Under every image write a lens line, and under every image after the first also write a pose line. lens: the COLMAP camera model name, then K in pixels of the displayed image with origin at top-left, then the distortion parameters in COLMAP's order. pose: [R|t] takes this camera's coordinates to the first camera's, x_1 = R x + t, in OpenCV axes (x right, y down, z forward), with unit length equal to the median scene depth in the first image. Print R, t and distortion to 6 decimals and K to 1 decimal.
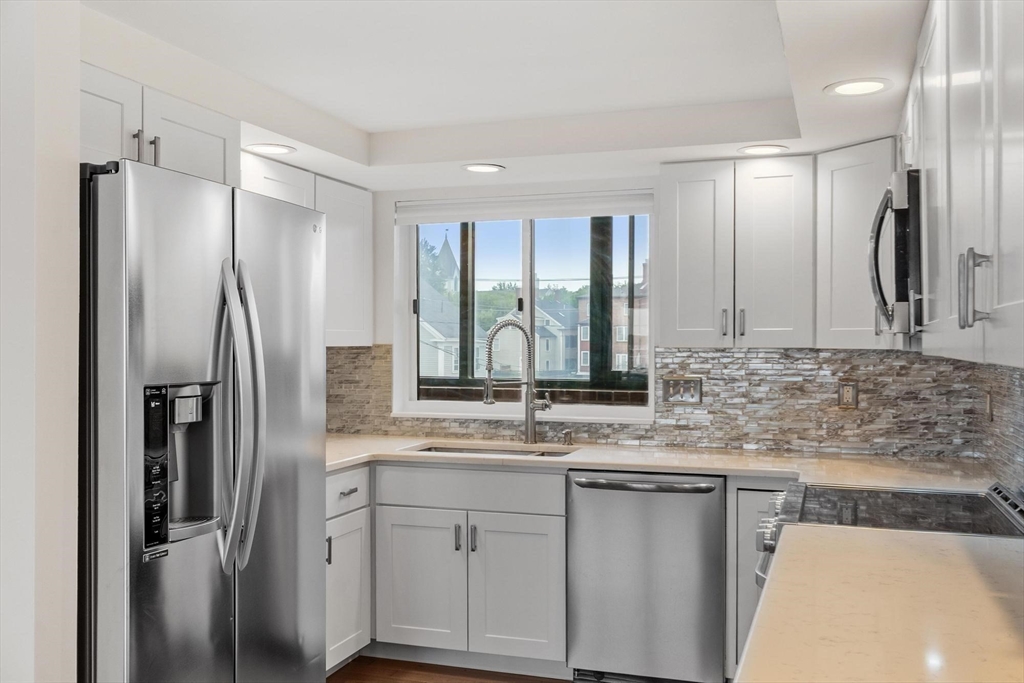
lens RADIAL K [[942.6, 0, 473.9], [0, 942.6, 349.8], [0, 0, 1]] dist [0.034401, 0.000000]
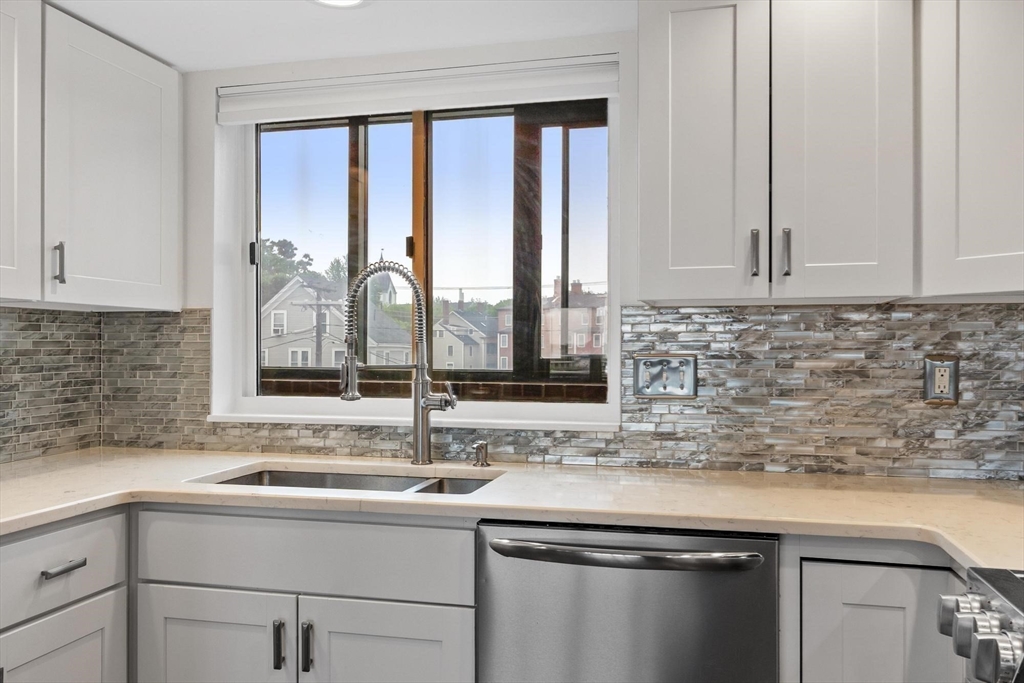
lens RADIAL K [[811.7, 0, 500.9], [0, 811.7, 339.0], [0, 0, 1]] dist [0.012247, 0.015399]
pose [[0.993514, 0.003826, 0.113642, 0.053228], [-0.001404, 0.999770, -0.021385, 0.030169], [-0.113697, 0.021087, 0.993292, 0.485370]]
